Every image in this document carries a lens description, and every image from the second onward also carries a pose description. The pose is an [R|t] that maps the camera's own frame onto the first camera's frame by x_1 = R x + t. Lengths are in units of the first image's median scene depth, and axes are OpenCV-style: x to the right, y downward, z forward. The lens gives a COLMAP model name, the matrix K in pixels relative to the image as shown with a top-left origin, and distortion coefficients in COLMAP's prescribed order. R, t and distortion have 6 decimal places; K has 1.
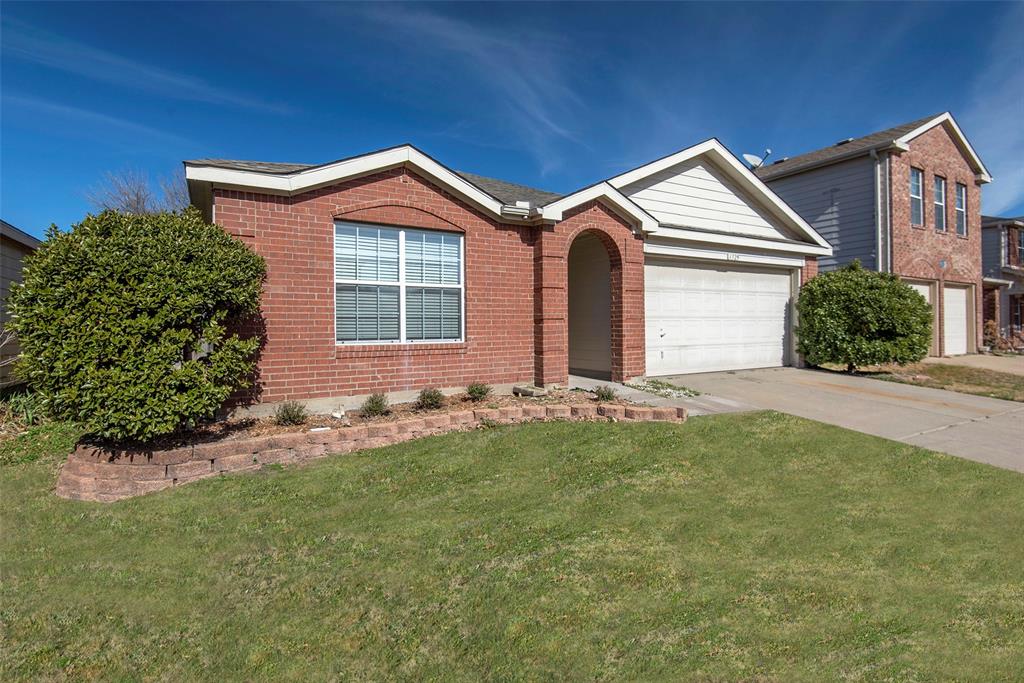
lens RADIAL K [[453.3, 0, 511.4], [0, 453.3, 362.4], [0, 0, 1]] dist [0.010995, -0.000414]
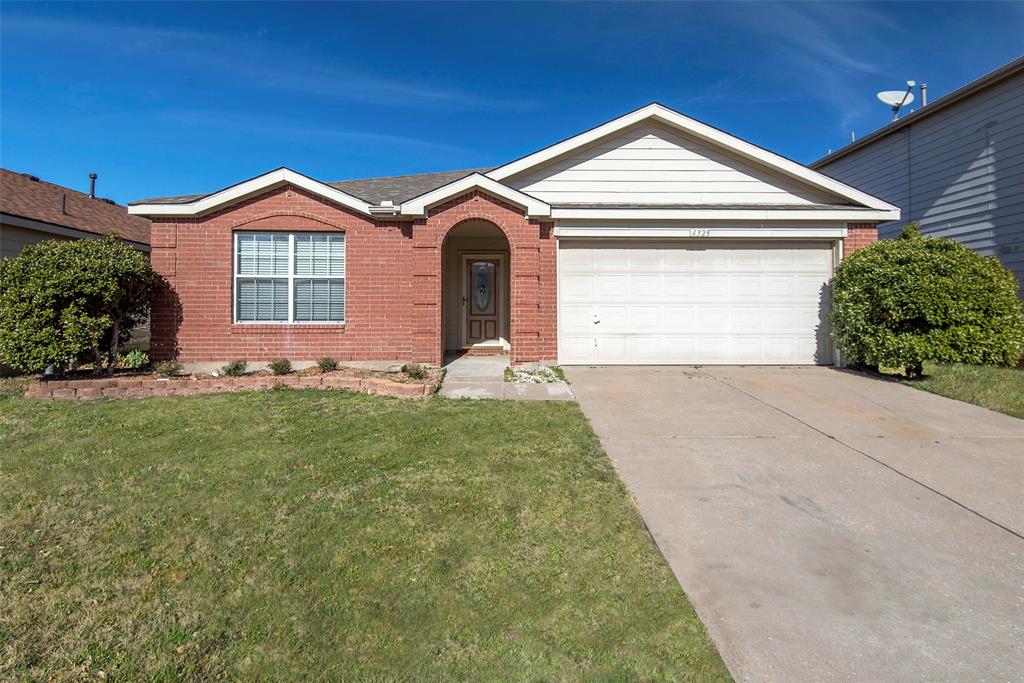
lens RADIAL K [[466.3, 0, 511.5], [0, 466.3, 347.3], [0, 0, 1]] dist [0.019076, -0.014486]
pose [[0.907089, 0.036510, -0.419352, 0.785584], [-0.040104, 0.999195, 0.000245, -0.000599], [0.419024, 0.016595, 0.907824, 0.069814]]
